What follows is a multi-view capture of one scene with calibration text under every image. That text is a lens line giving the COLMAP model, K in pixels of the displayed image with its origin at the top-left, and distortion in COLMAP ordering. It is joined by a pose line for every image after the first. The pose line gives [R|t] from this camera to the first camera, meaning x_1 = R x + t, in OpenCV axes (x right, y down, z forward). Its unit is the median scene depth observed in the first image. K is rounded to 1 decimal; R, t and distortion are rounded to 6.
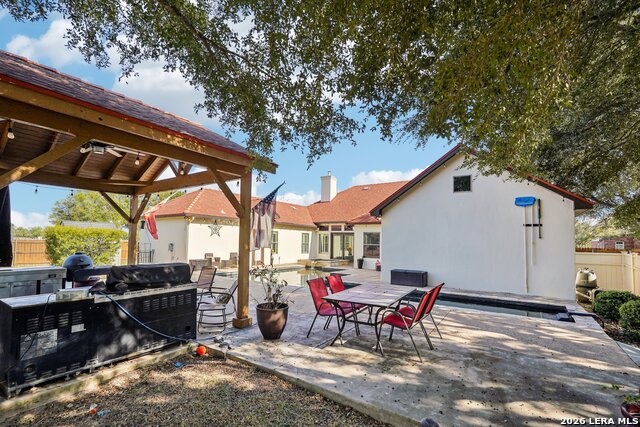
lens RADIAL K [[294.7, 0, 320.0], [0, 294.7, 213.5], [0, 0, 1]] dist [-0.000525, -0.000236]
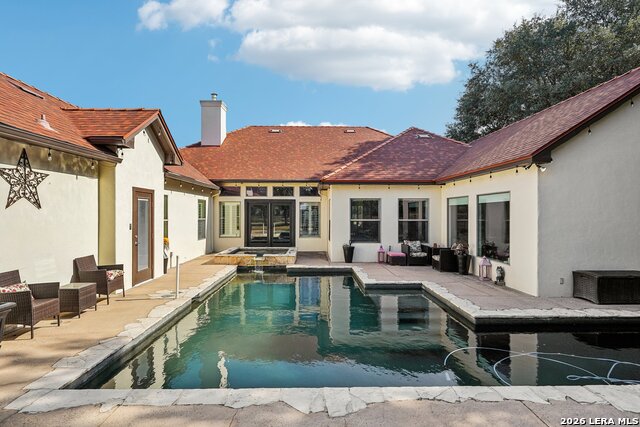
lens RADIAL K [[325.7, 0, 320.0], [0, 325.7, 213.5], [0, 0, 1]] dist [0.000702, 0.000012]
pose [[0.804161, -0.020851, 0.594046, -0.220345], [-0.041126, 0.995038, 0.090598, 0.029771], [-0.592988, -0.097286, 0.799313, 0.414877]]
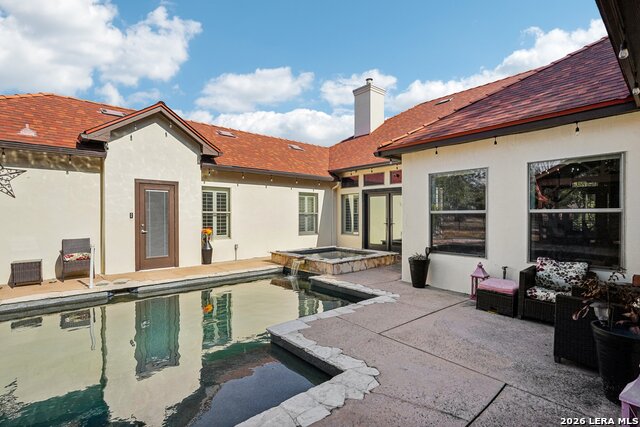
lens RADIAL K [[313.0, 0, 320.0], [0, 313.0, 213.5], [0, 0, 1]] dist [-0.000481, 0.000036]
pose [[0.971778, -0.023515, -0.234722, 0.086865], [0.044492, 0.995431, 0.084479, 0.057219], [0.231663, -0.092538, 0.968385, 0.500313]]
